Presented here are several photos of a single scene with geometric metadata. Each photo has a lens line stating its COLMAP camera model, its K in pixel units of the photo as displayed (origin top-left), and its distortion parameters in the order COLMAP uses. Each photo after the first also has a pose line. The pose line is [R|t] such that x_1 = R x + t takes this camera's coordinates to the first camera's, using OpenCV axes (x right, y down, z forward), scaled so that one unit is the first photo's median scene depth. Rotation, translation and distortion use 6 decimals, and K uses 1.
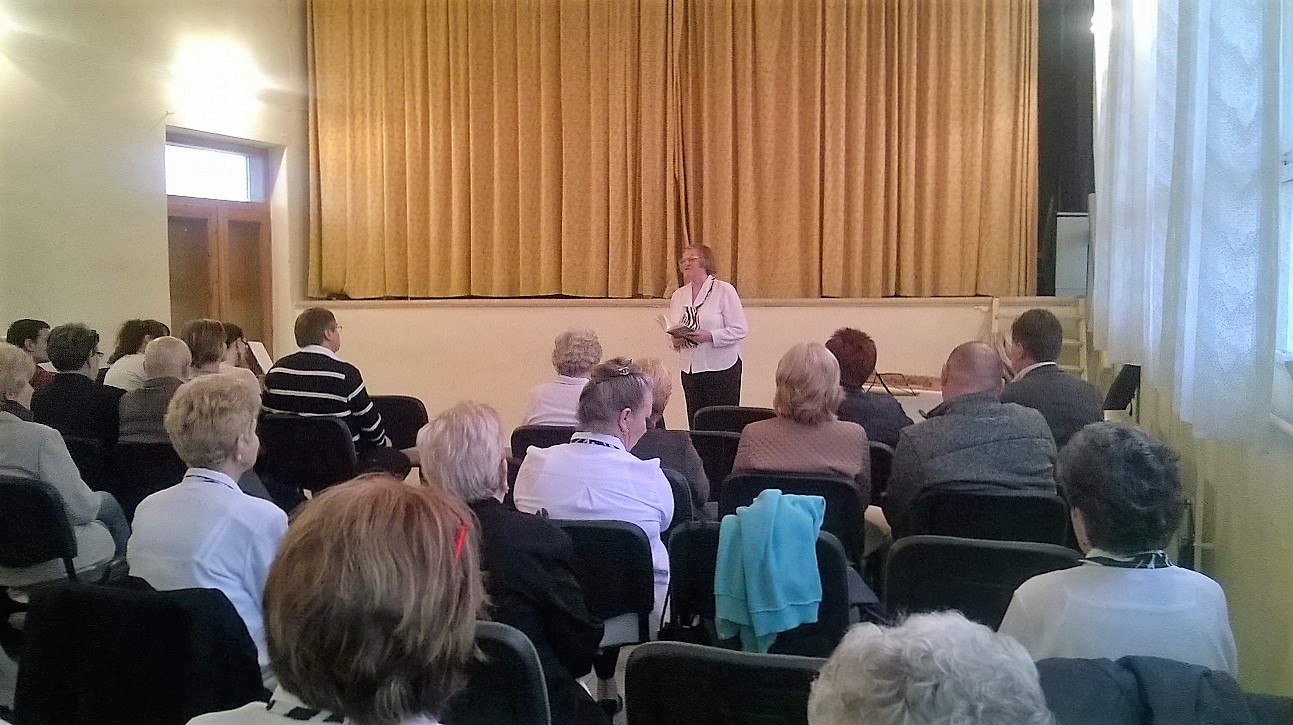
lens RADIAL K [[1153.0, 0, 646.6], [0, 1153.0, 345.9], [0, 0, 1]] dist [0.040922, -0.175613]
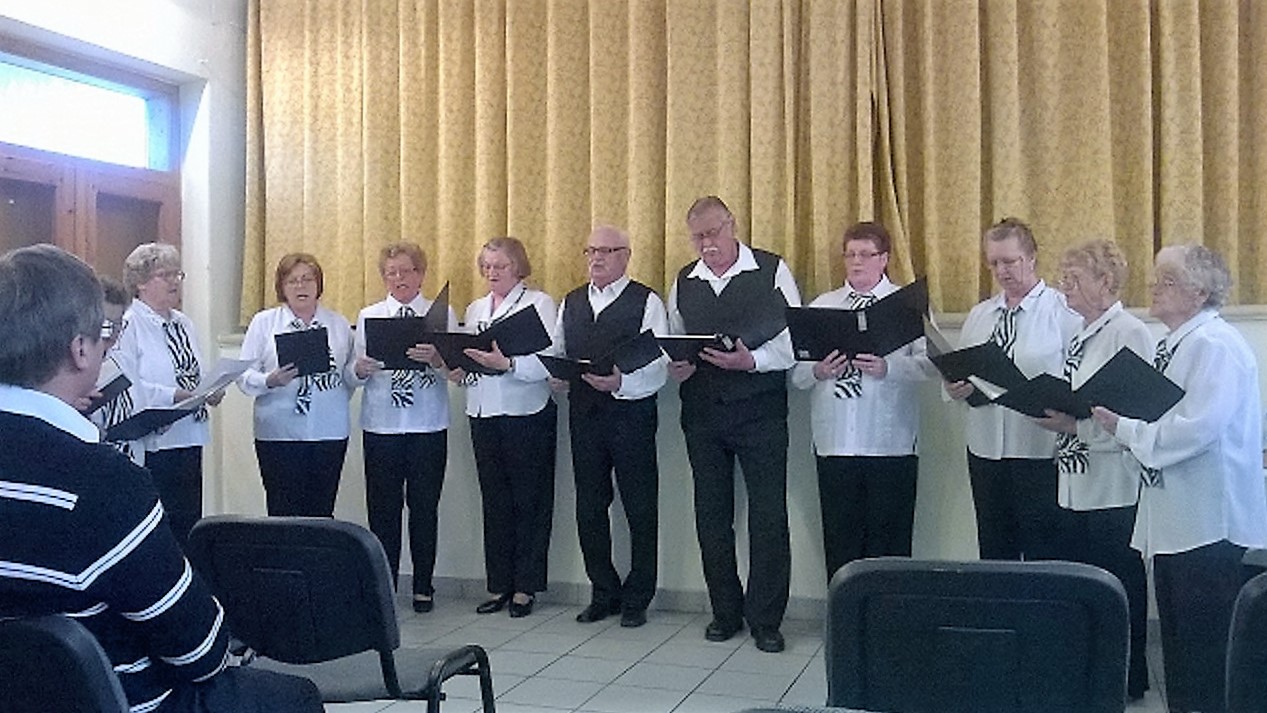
lens RADIAL K [[1247.6, 0, 608.3], [0, 1247.6, 351.1], [0, 0, 1]] dist [-0.021212, 0.000000]
pose [[0.997823, -0.006548, -0.065618, -0.059486], [0.001994, 0.997599, -0.069220, 0.015759], [0.065914, 0.068938, 0.995441, 0.375504]]
